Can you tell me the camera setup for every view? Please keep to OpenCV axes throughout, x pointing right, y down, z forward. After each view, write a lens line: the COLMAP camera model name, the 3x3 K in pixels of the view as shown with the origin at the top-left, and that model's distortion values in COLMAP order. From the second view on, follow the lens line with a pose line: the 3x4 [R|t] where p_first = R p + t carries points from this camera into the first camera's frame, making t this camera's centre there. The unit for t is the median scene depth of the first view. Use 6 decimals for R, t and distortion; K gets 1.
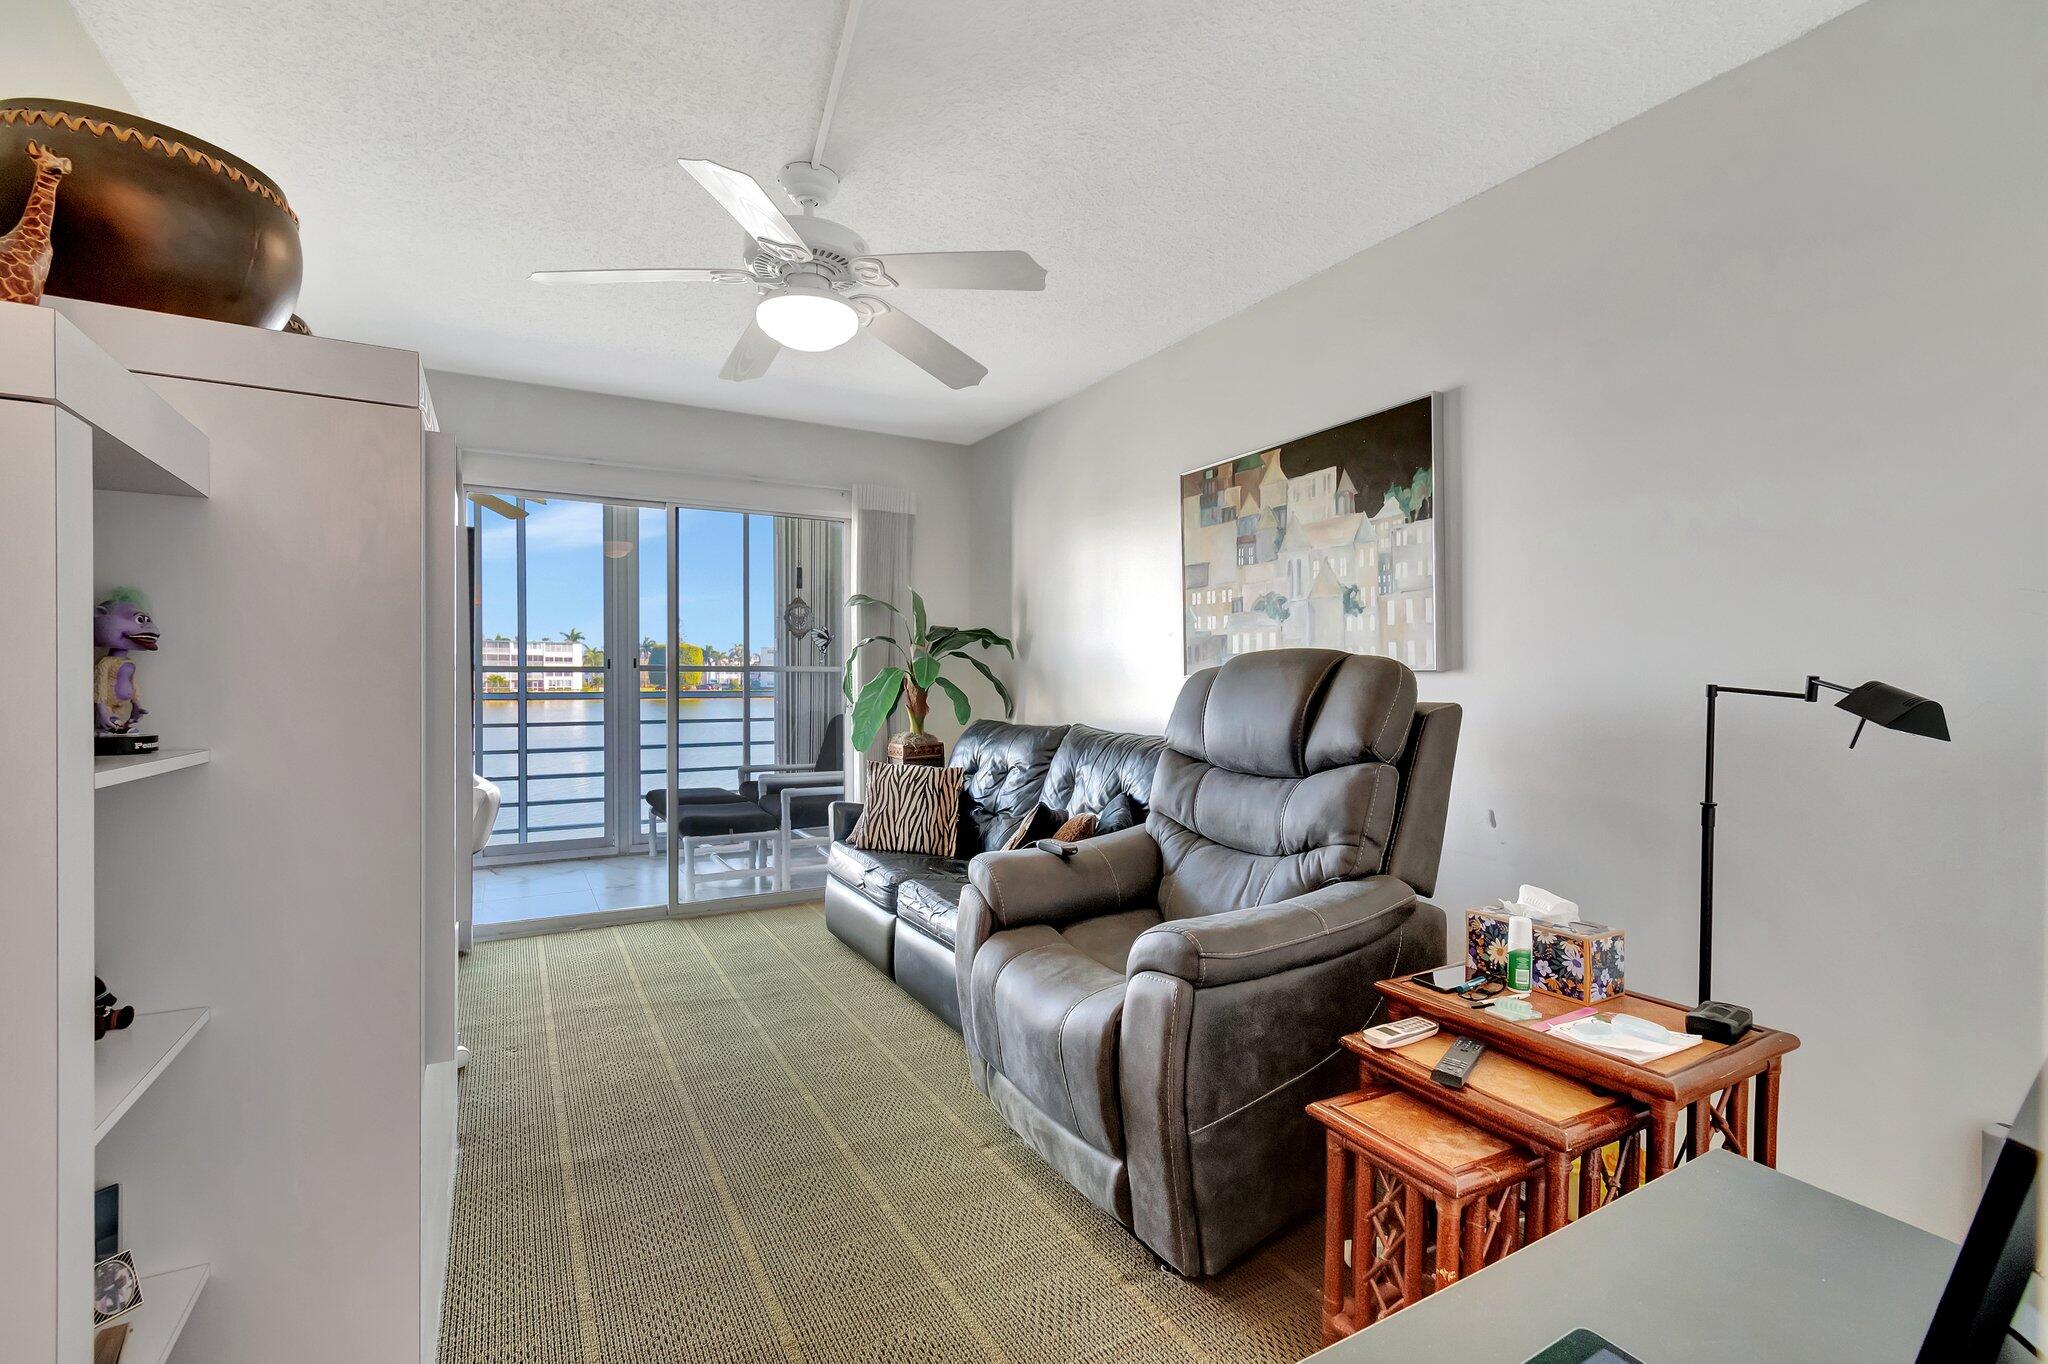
lens RADIAL K [[914.2, 0, 1012.6], [0, 914.2, 690.4], [0, 0, 1]] dist [0.007952, -0.003389]
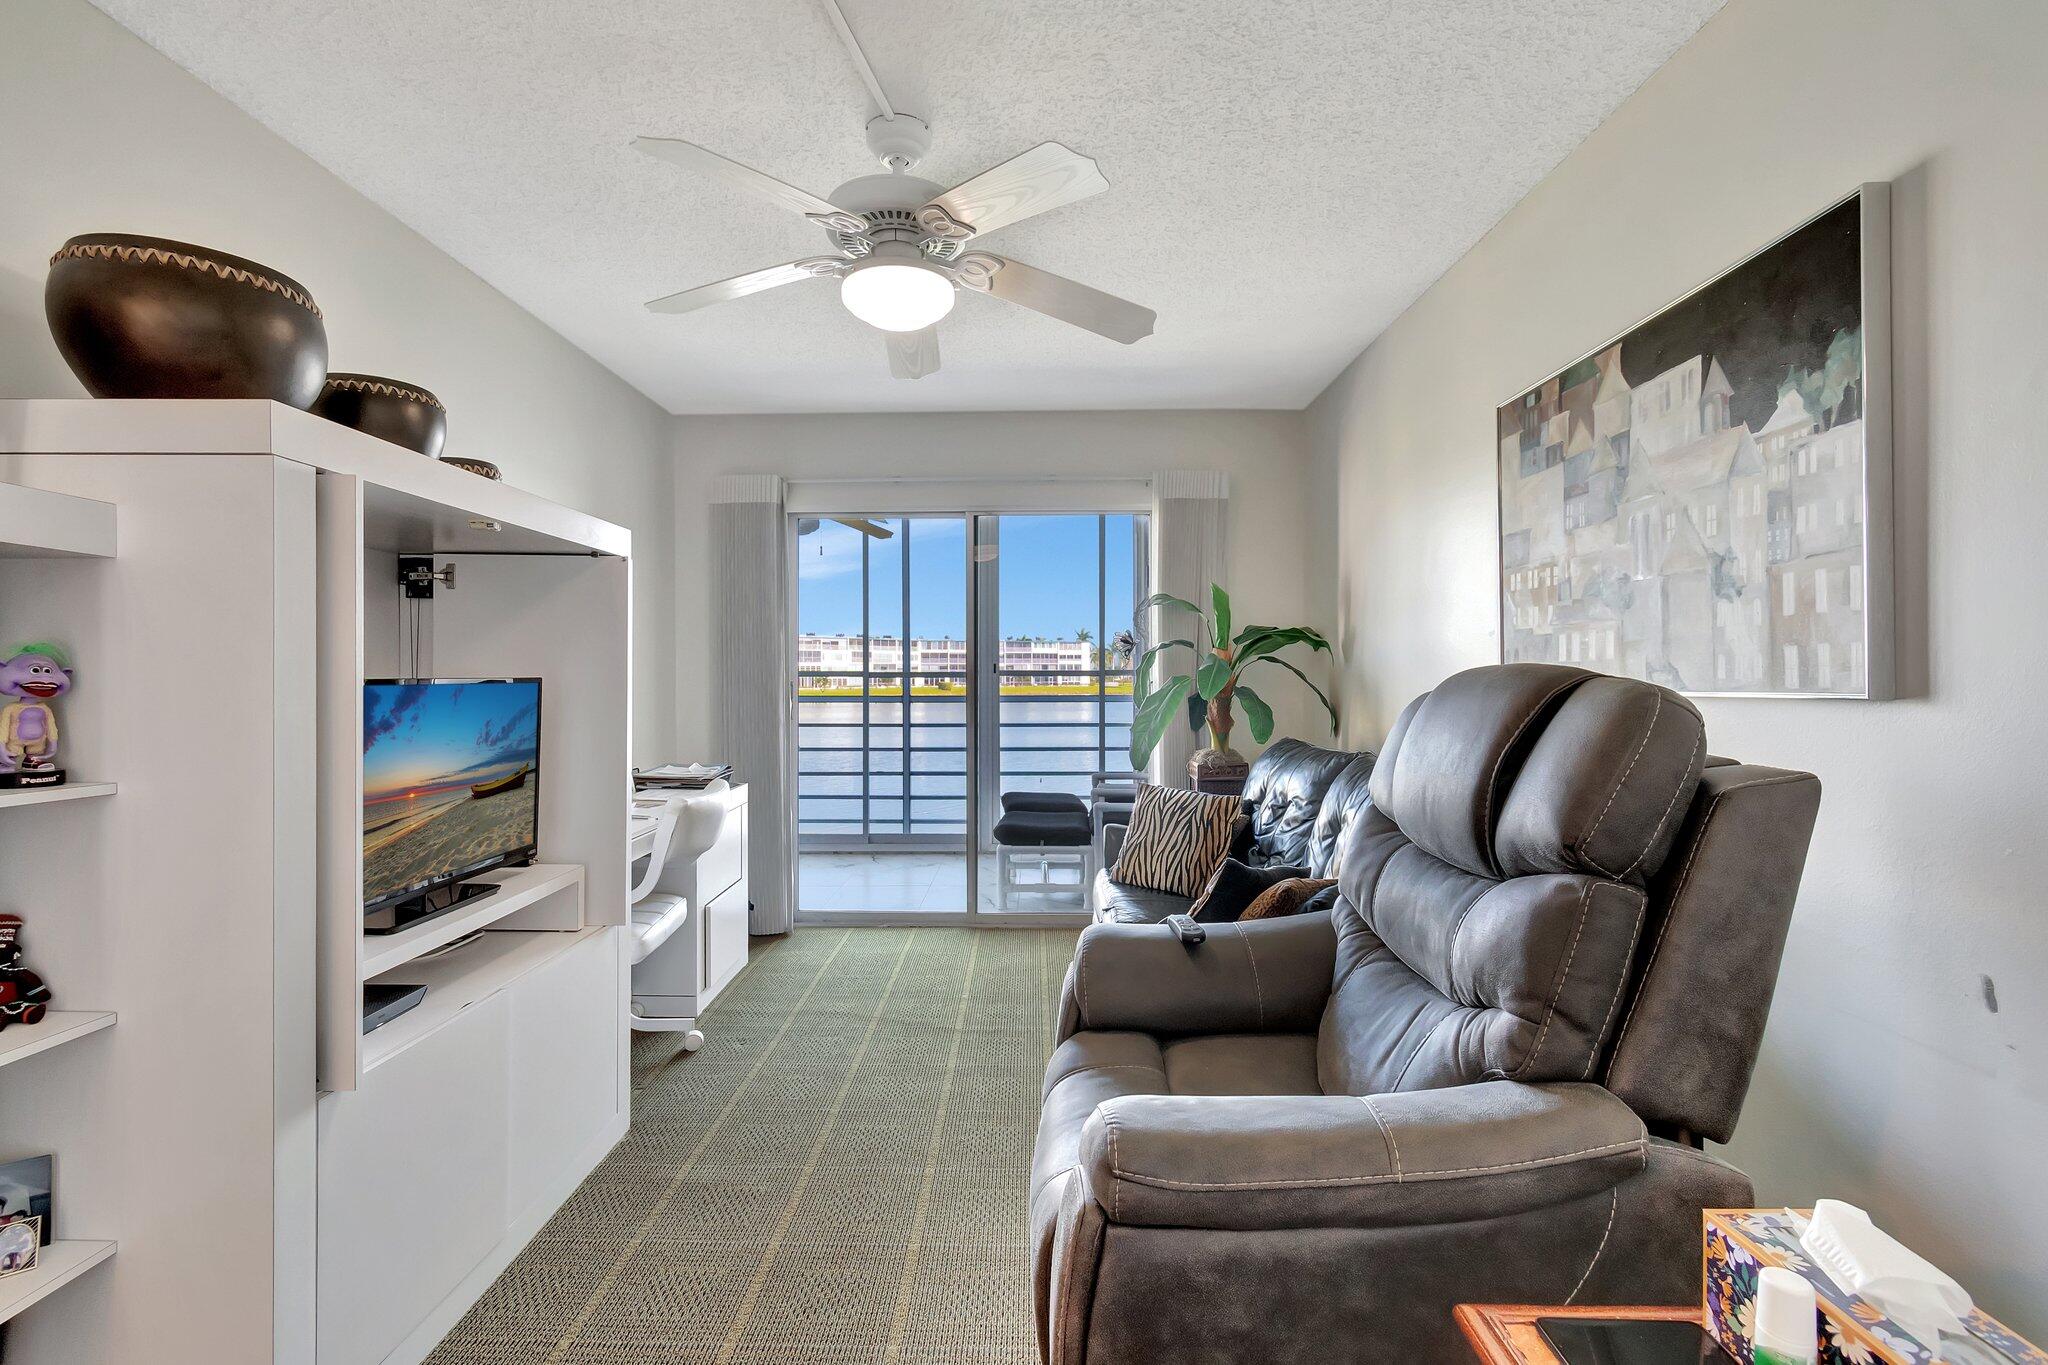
lens RADIAL K [[914.2, 0, 1016.0], [0, 914.2, 682.9], [0, 0, 1]] dist [0.007952, -0.003389]
pose [[0.863576, 0.002740, -0.504211, 0.244802], [-0.003858, 0.999992, -0.001173, -0.023004], [0.504203, 0.002958, 0.863580, 0.225410]]
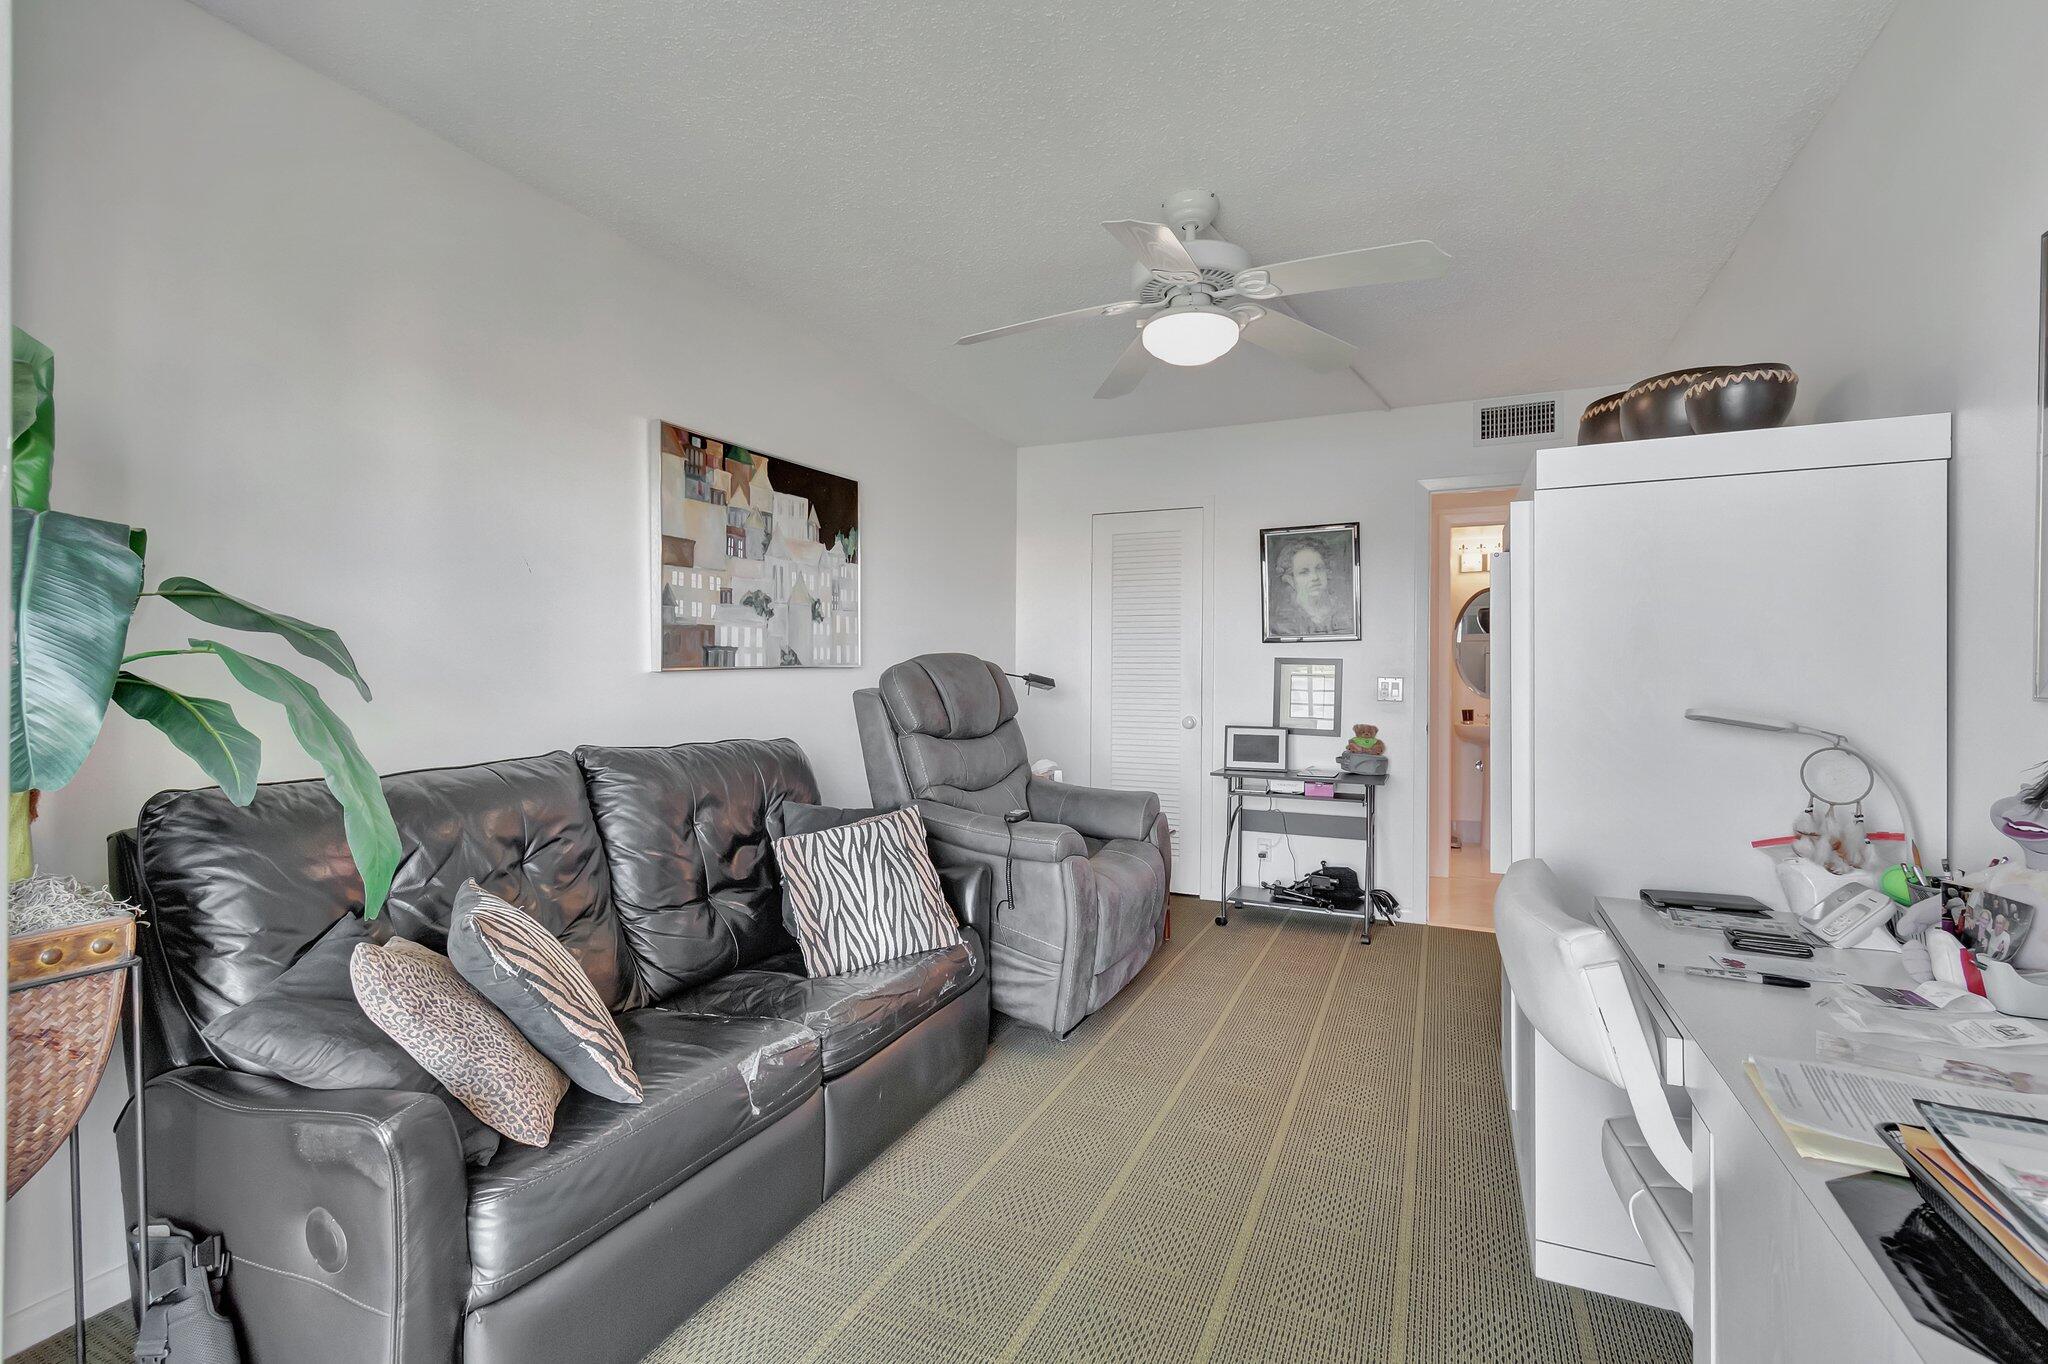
lens RADIAL K [[914.2, 0, 1024.1], [0, 914.2, 674.1], [0, 0, 1]] dist [0.007952, -0.003389]
pose [[-0.588937, -0.011430, 0.808098, -0.738507], [0.001728, 0.999880, 0.015402, -0.025953], [-0.808177, 0.010467, -0.588846, 1.356532]]
